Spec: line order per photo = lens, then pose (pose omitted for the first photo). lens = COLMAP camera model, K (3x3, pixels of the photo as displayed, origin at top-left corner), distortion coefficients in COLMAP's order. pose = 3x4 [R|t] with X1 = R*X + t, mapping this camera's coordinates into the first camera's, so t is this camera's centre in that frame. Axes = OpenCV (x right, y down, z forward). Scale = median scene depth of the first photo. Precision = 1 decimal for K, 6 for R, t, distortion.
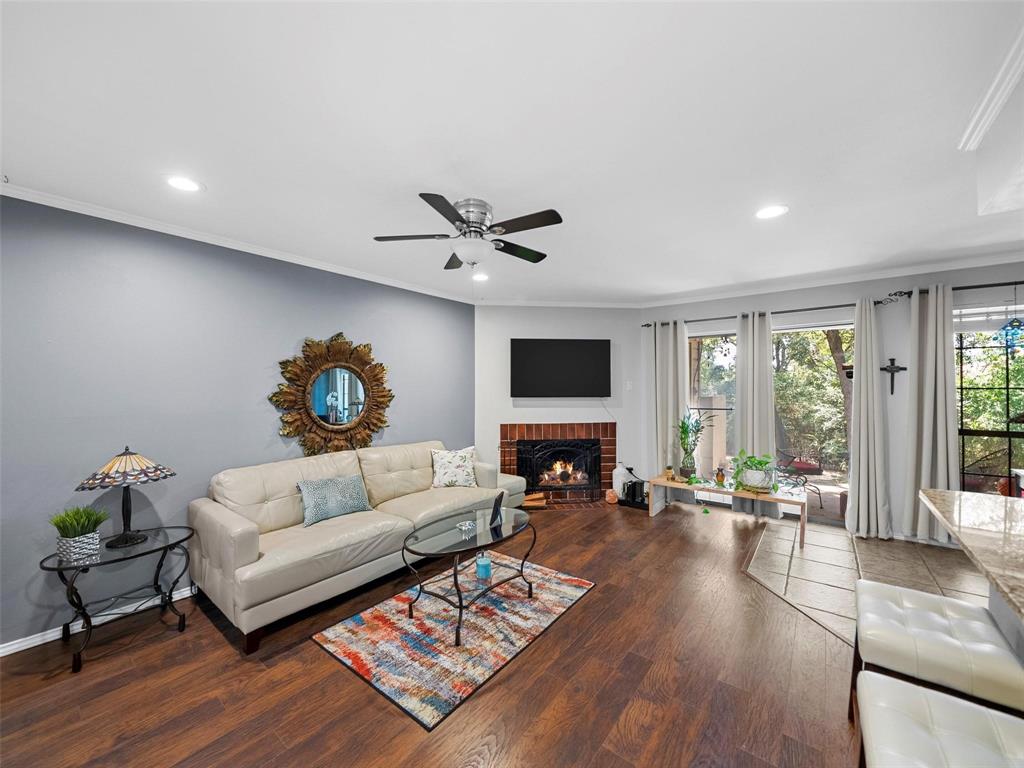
lens RADIAL K [[394.2, 0, 508.1], [0, 394.2, 387.5], [0, 0, 1]] dist [0.000114, -0.000014]
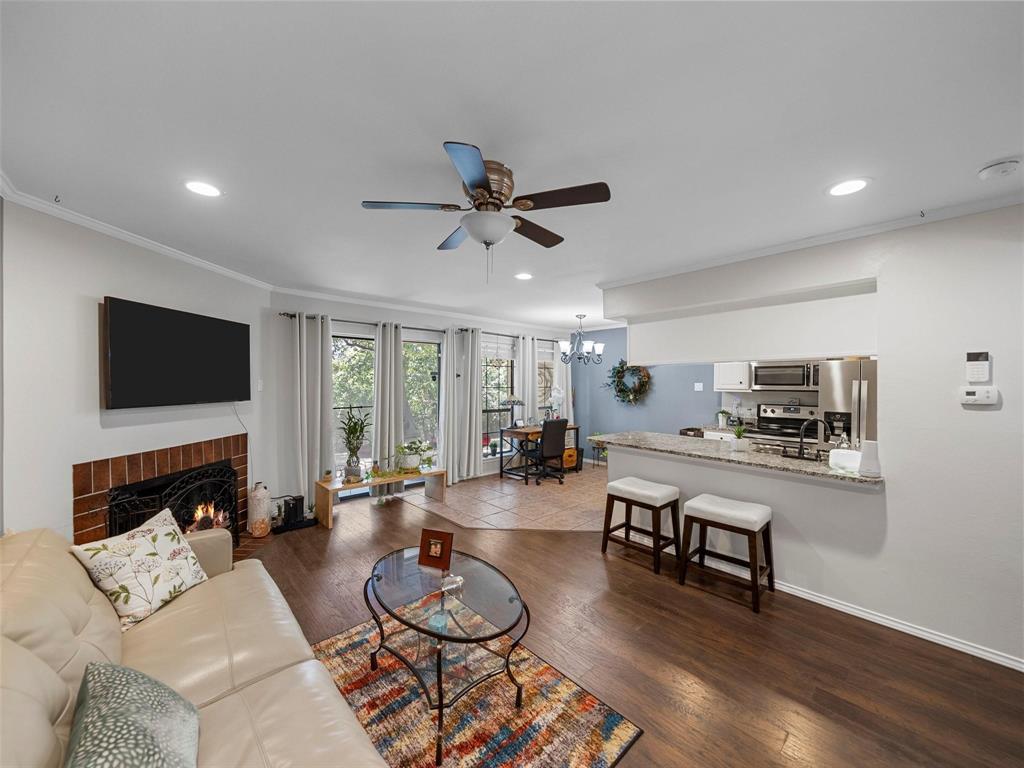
lens RADIAL K [[394.2, 0, 508.1], [0, 394.2, 387.5], [0, 0, 1]] dist [0.000114, -0.000014]
pose [[0.163982, -0.010916, 0.986403, -0.524297], [-0.010251, 0.999866, 0.012769, -0.020221], [-0.986410, -0.012206, 0.163848, 0.489060]]
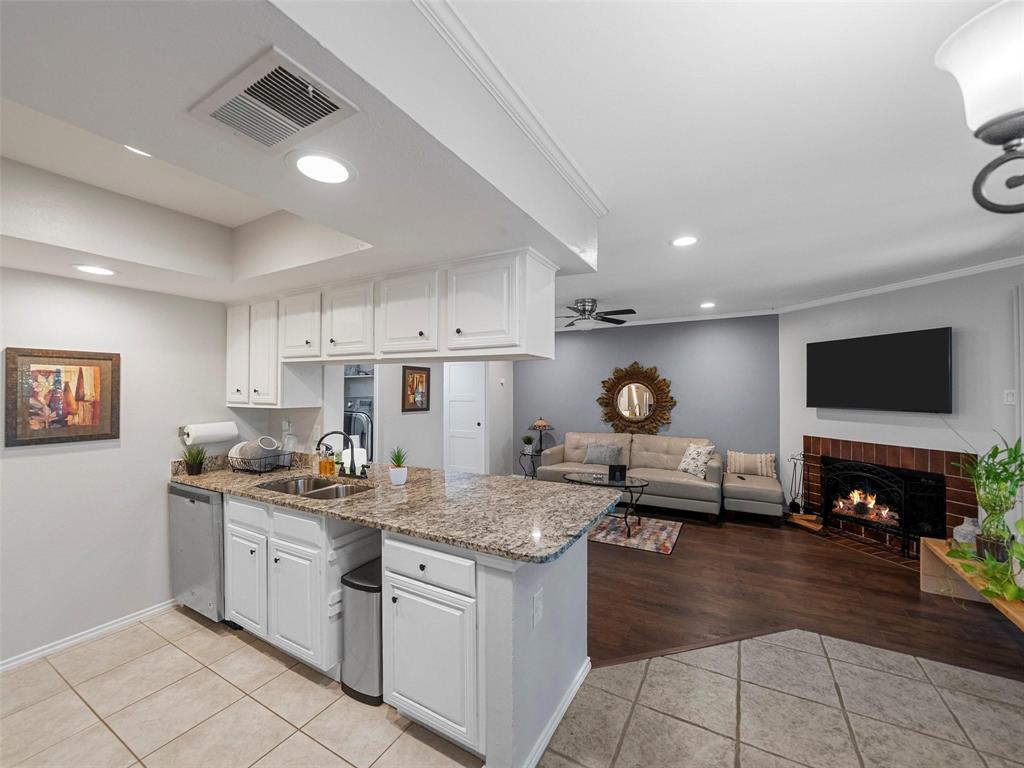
lens RADIAL K [[406.7, 0, 524.6], [0, 406.7, 387.1], [0, 0, 1]] dist [-0.000306, -0.000076]
pose [[0.180499, -0.005278, -0.983561, 1.025796], [0.000560, 0.999986, -0.005264, -0.021937], [0.983575, 0.000399, 0.180499, 0.222189]]
